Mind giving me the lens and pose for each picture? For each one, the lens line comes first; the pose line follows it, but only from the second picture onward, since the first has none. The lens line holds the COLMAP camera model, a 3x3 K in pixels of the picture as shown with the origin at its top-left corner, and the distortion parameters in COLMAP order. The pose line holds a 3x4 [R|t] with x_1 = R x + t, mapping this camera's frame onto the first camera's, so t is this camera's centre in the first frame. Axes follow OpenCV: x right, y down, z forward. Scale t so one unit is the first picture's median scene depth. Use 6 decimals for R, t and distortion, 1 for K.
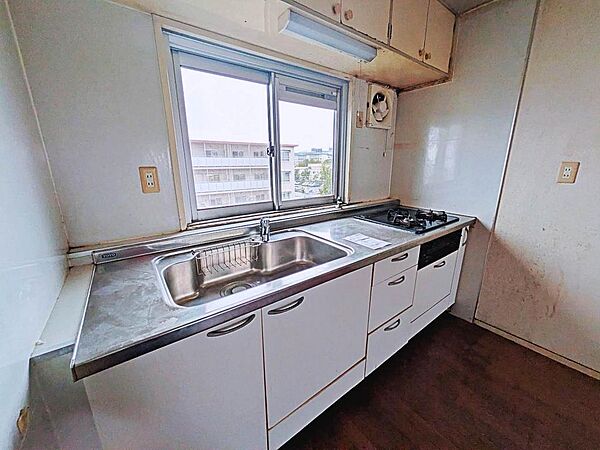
lens RADIAL K [[236.1, 0, 299.3], [0, 236.1, 223.6], [0, 0, 1]] dist [-0.006006, -0.000401]
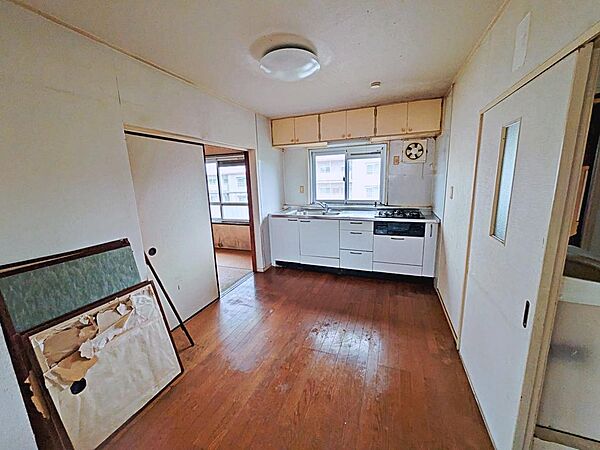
lens RADIAL K [[236.1, 0, 300.8], [0, 236.1, 225.0], [0, 0, 1]] dist [-0.006006, -0.000401]
pose [[0.539396, 0.150771, -0.828444, 1.717662], [-0.182008, 0.981458, 0.060113, 0.092870], [0.822147, 0.118359, 0.556836, -0.685363]]
